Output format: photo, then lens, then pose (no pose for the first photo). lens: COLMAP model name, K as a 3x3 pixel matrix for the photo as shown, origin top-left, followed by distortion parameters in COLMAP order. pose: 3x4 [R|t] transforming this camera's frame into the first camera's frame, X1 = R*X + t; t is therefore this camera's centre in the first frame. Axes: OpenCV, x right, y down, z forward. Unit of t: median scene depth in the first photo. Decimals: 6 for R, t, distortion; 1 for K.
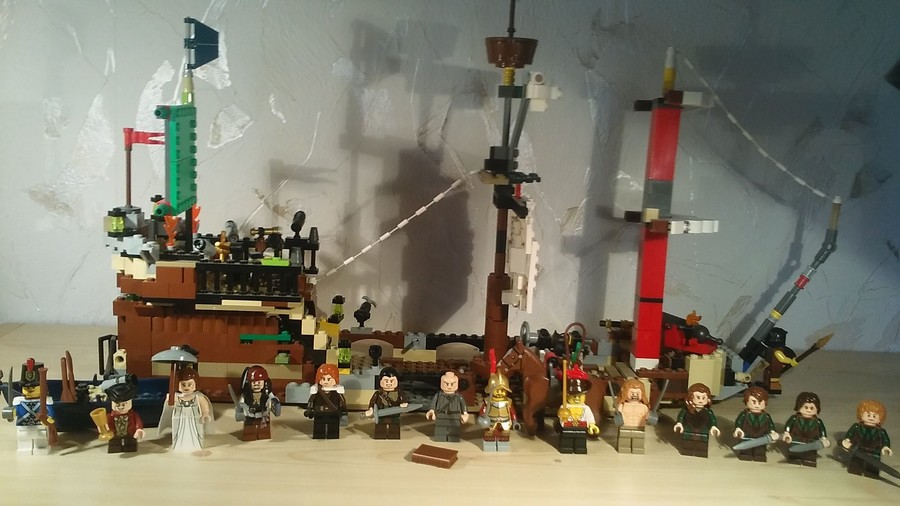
lens RADIAL K [[845.4, 0, 451.4], [0, 845.4, 237.7], [0, 0, 1]] dist [0.086578, -0.328729]
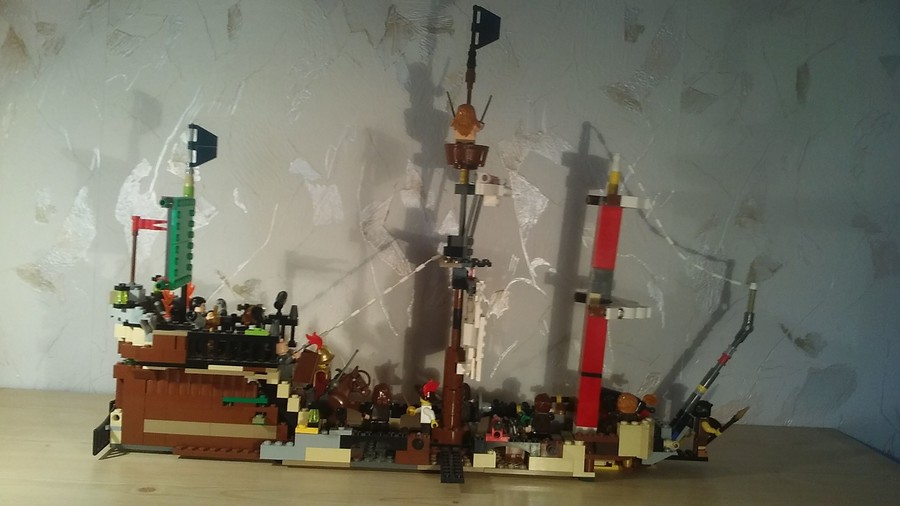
lens RADIAL K [[869.1, 0, 448.7], [0, 869.1, 223.0], [0, 0, 1]] dist [0.074148, -0.243760]
pose [[0.999834, 0.013288, -0.012499, 0.067141], [-0.014795, 0.991478, -0.129431, 0.031372], [0.010673, 0.129595, 0.991510, -0.192864]]
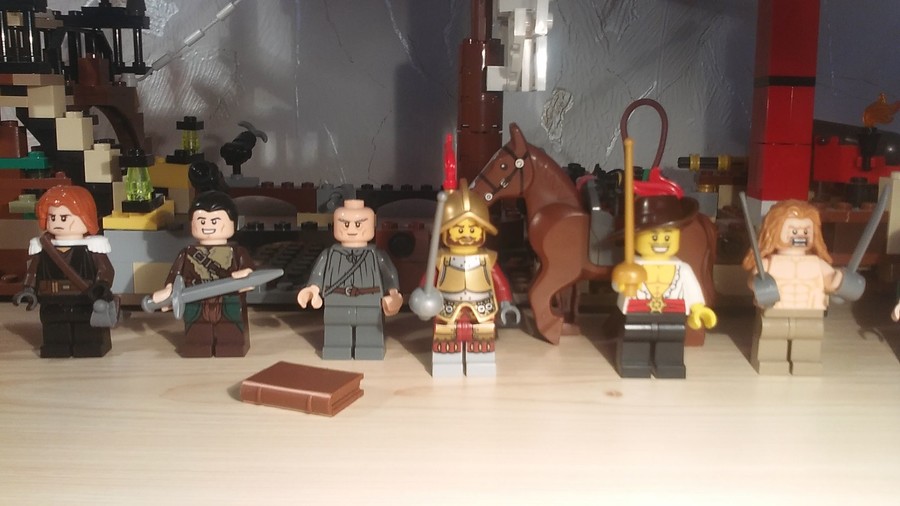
lens RADIAL K [[845.4, 0, 451.4], [0, 845.4, 237.7], [0, 0, 1]] dist [0.086578, -0.328729]
pose [[0.998816, -0.028146, -0.039682, 0.061978], [0.029111, 0.999289, 0.023941, 0.164455], [0.038980, -0.025068, 0.998925, 0.556718]]
